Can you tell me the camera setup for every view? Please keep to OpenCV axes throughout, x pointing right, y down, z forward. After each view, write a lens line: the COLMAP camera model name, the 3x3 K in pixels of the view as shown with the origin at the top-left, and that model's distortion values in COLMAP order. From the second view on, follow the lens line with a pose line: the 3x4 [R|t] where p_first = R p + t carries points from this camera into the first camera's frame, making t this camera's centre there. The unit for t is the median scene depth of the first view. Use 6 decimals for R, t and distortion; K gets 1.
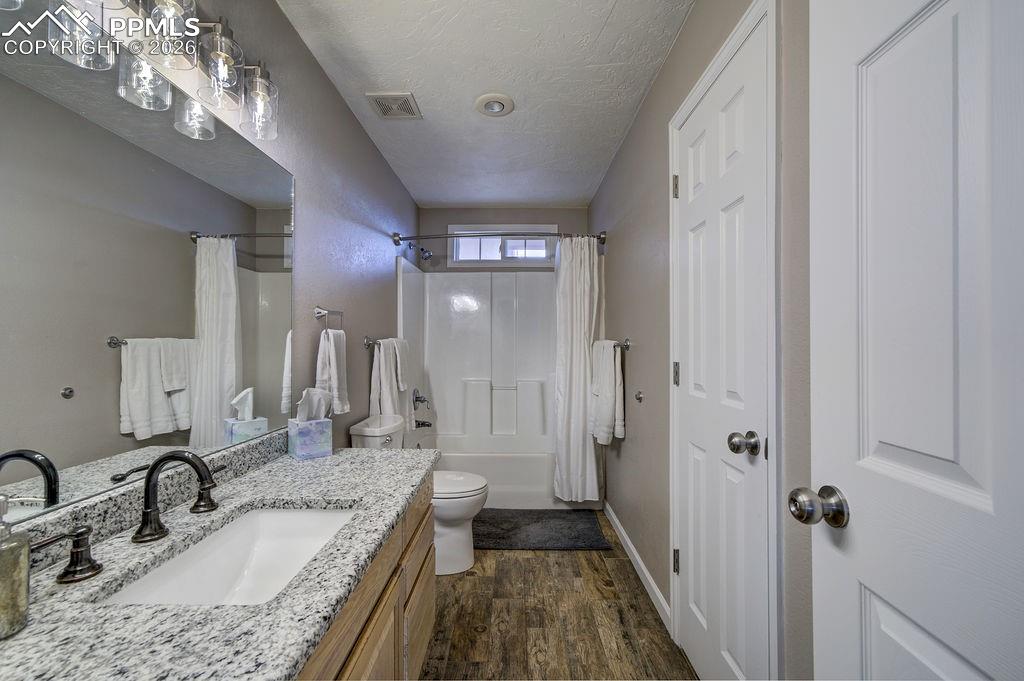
lens RADIAL K [[418.9, 0, 512.0], [0, 418.9, 340.5], [0, 0, 1]] dist [-0.030540, 0.019966]
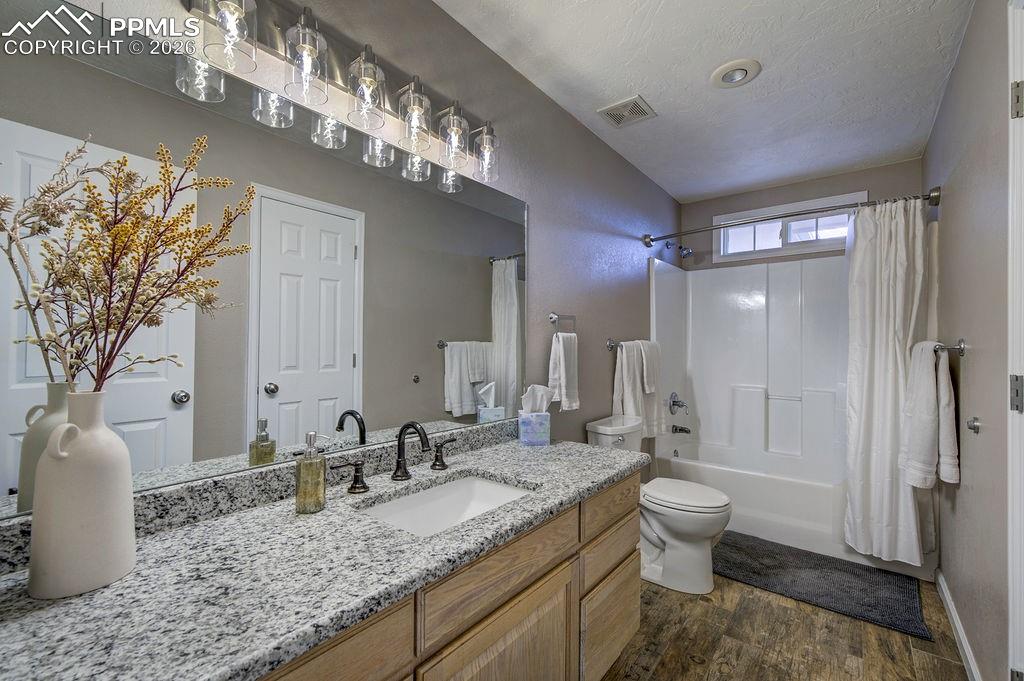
lens RADIAL K [[418.9, 0, 512.0], [0, 418.9, 340.5], [0, 0, 1]] dist [-0.030540, 0.019966]
pose [[0.804150, -0.006381, -0.594392, 0.105960], [0.002754, 0.999972, -0.007008, 0.000761], [0.594420, 0.003999, 0.804145, 0.018898]]
